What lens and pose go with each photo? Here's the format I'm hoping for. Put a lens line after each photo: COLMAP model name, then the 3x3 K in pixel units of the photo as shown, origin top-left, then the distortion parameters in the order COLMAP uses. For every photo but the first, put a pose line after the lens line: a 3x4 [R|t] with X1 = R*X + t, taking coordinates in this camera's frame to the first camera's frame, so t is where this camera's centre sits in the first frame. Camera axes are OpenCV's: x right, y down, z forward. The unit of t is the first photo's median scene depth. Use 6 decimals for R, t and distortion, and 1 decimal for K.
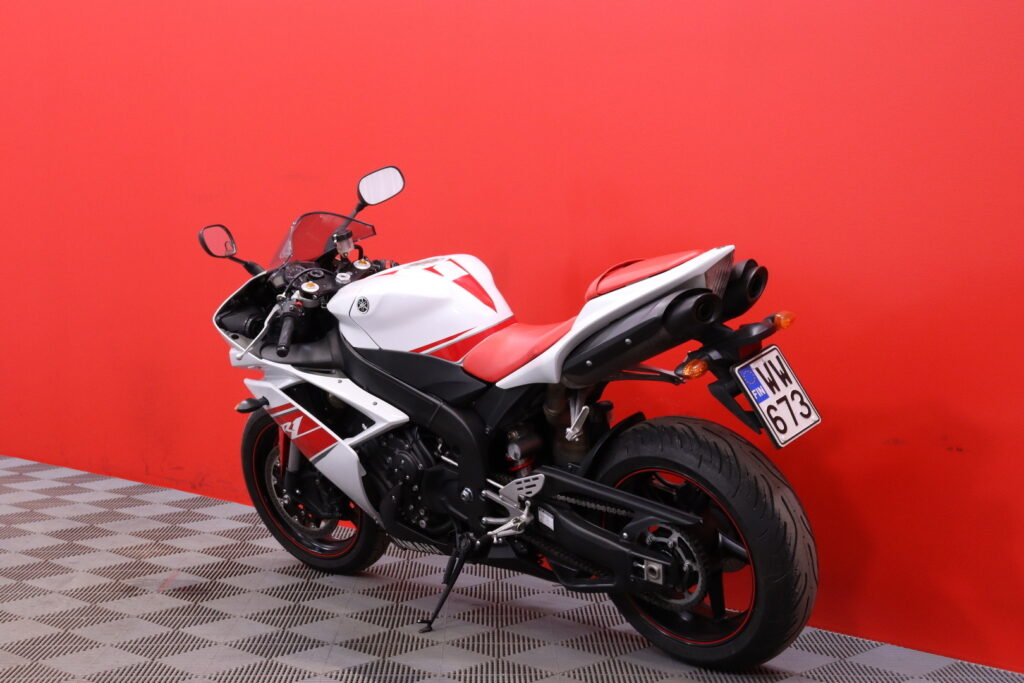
lens RADIAL K [[1626.8, 0, 510.9], [0, 1626.8, 342.1], [0, 0, 1]] dist [0.085440, 0.000000]
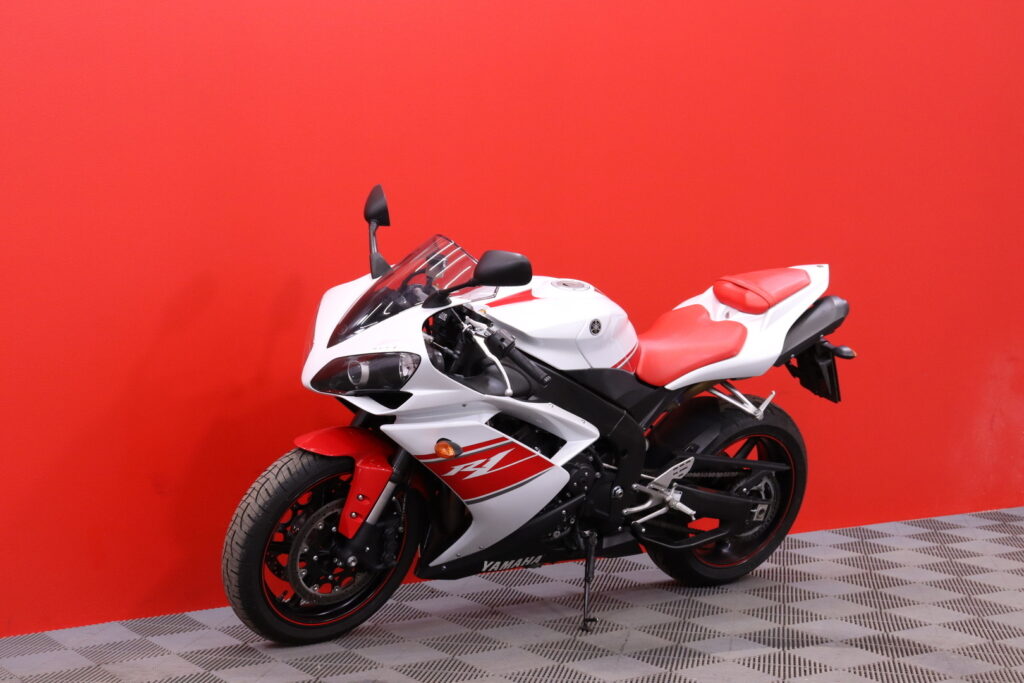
lens RADIAL K [[1626.8, 0, 512.7], [0, 1626.8, 342.6], [0, 0, 1]] dist [0.085440, 0.000000]
pose [[0.175861, -0.064958, 0.982270, -1.097942], [0.059985, 0.996673, 0.055171, -0.071721], [-0.982586, 0.049219, 0.179172, 0.848391]]
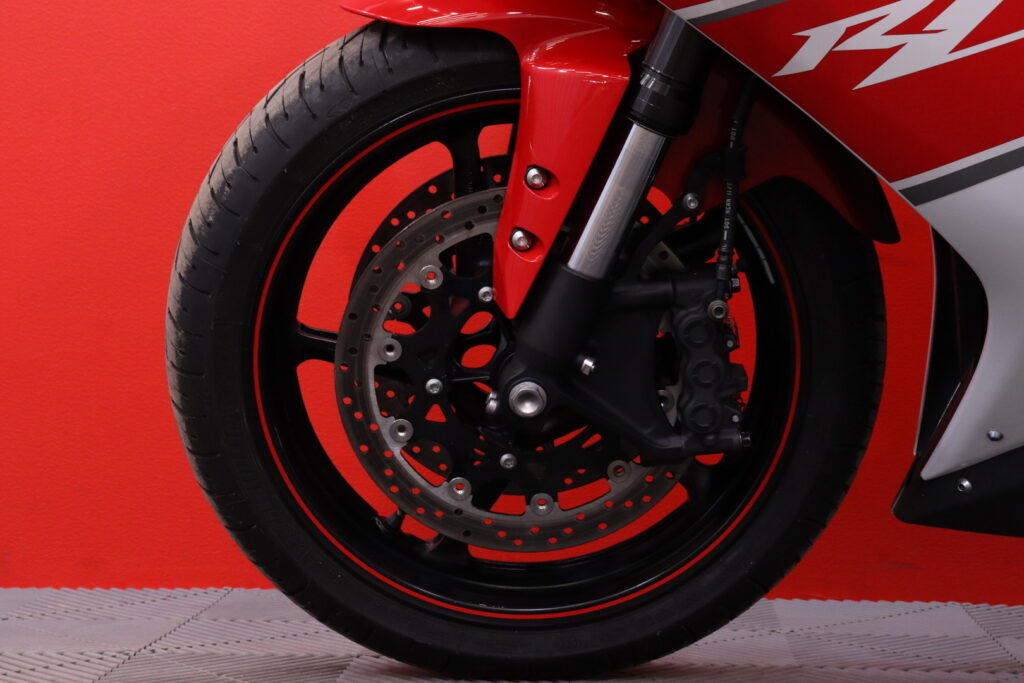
lens RADIAL K [[1920.6, 0, 511.4], [0, 1920.6, 345.1], [0, 0, 1]] dist [0.264932, 0.000000]
pose [[0.765837, -0.005850, 0.643008, -0.380699], [0.047644, 0.997726, -0.047668, 0.115401], [-0.641267, 0.067141, 0.764375, 0.862058]]
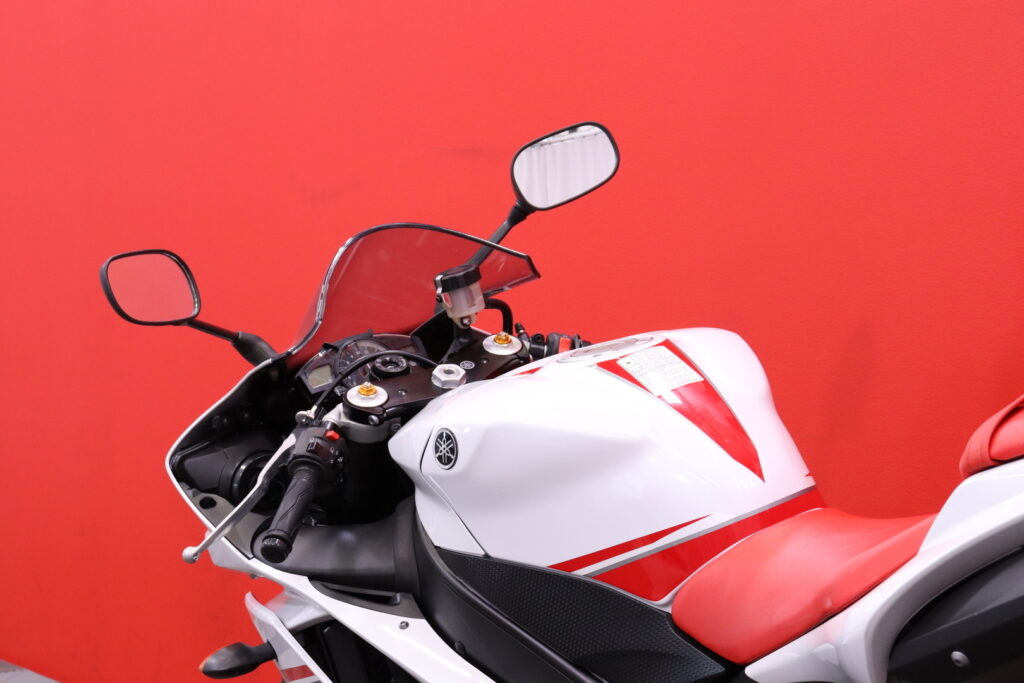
lens RADIAL K [[2443.7, 0, 516.4], [0, 2443.7, 338.4], [0, 0, 1]] dist [0.532477, 0.000000]
pose [[0.975099, 0.022135, -0.220662, 0.062656], [-0.029285, 0.999145, -0.029185, -0.032466], [0.219827, 0.034920, 0.974914, 0.385214]]
